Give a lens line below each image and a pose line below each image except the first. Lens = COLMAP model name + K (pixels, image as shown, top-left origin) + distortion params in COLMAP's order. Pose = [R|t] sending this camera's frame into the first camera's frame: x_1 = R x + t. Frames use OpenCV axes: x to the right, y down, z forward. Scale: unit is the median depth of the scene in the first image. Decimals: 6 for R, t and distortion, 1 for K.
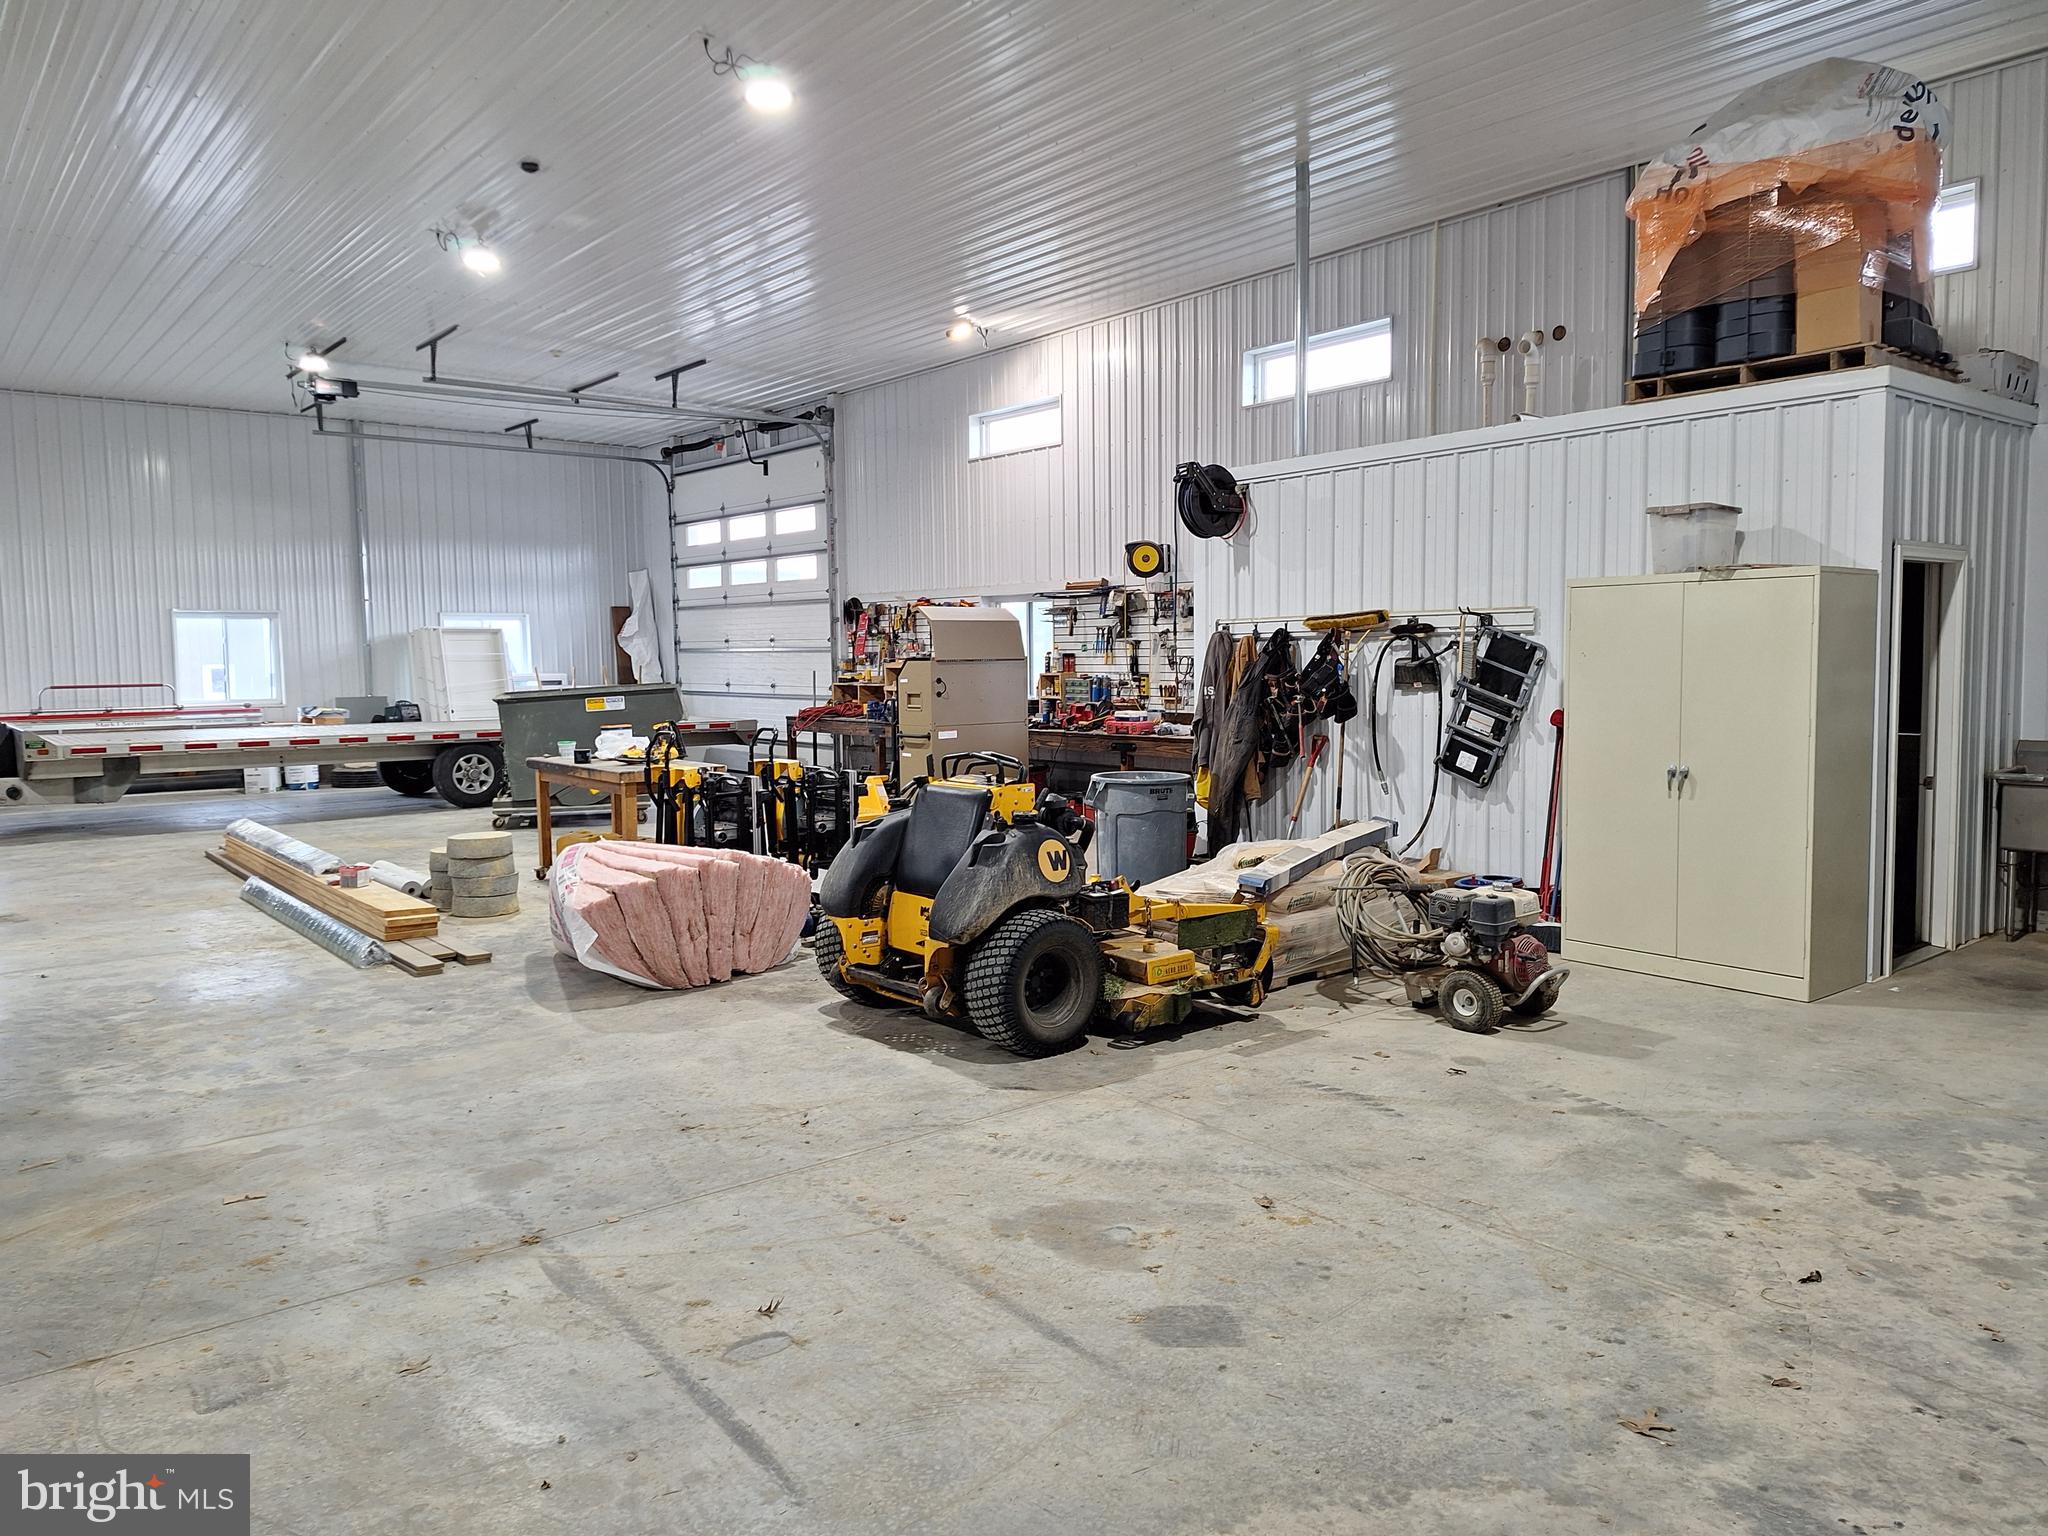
lens RADIAL K [[1388.9, 0, 1007.9], [0, 1388.9, 747.2], [0, 0, 1]] dist [0.047265, -0.042042]
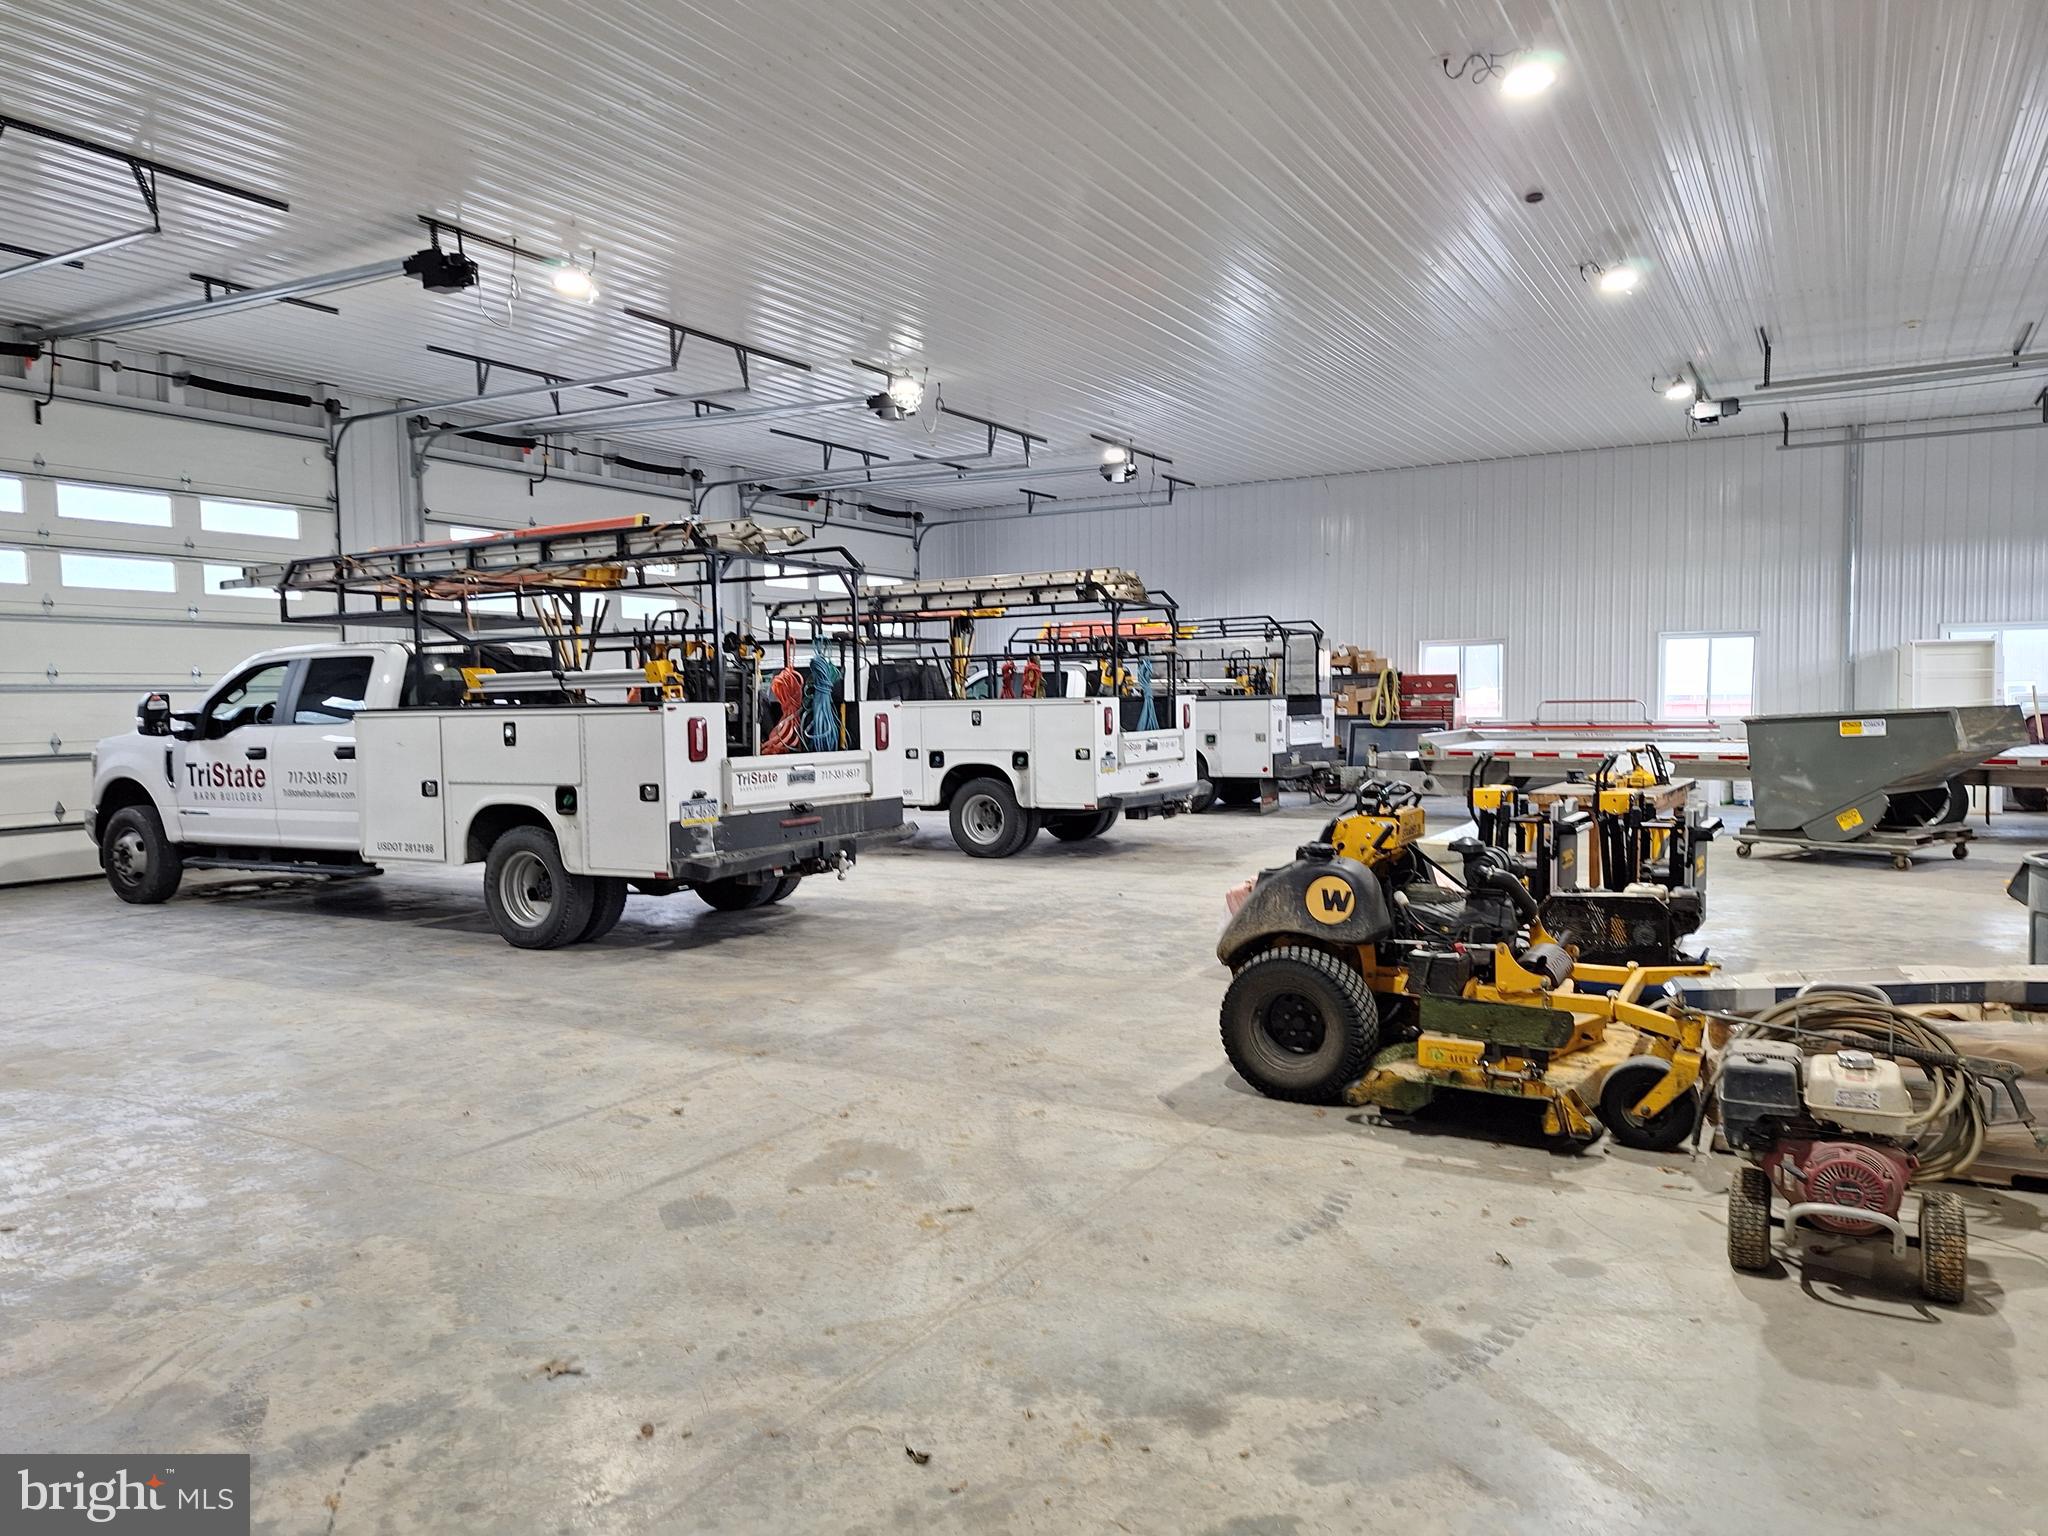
lens RADIAL K [[1388.9, 0, 1009.5], [0, 1388.9, 772.7], [0, 0, 1]] dist [0.047265, -0.042042]
pose [[0.384044, 0.065727, -0.920972, 0.947616], [-0.060278, 0.997120, 0.046025, -0.037328], [0.921345, 0.037839, 0.386900, 0.526411]]
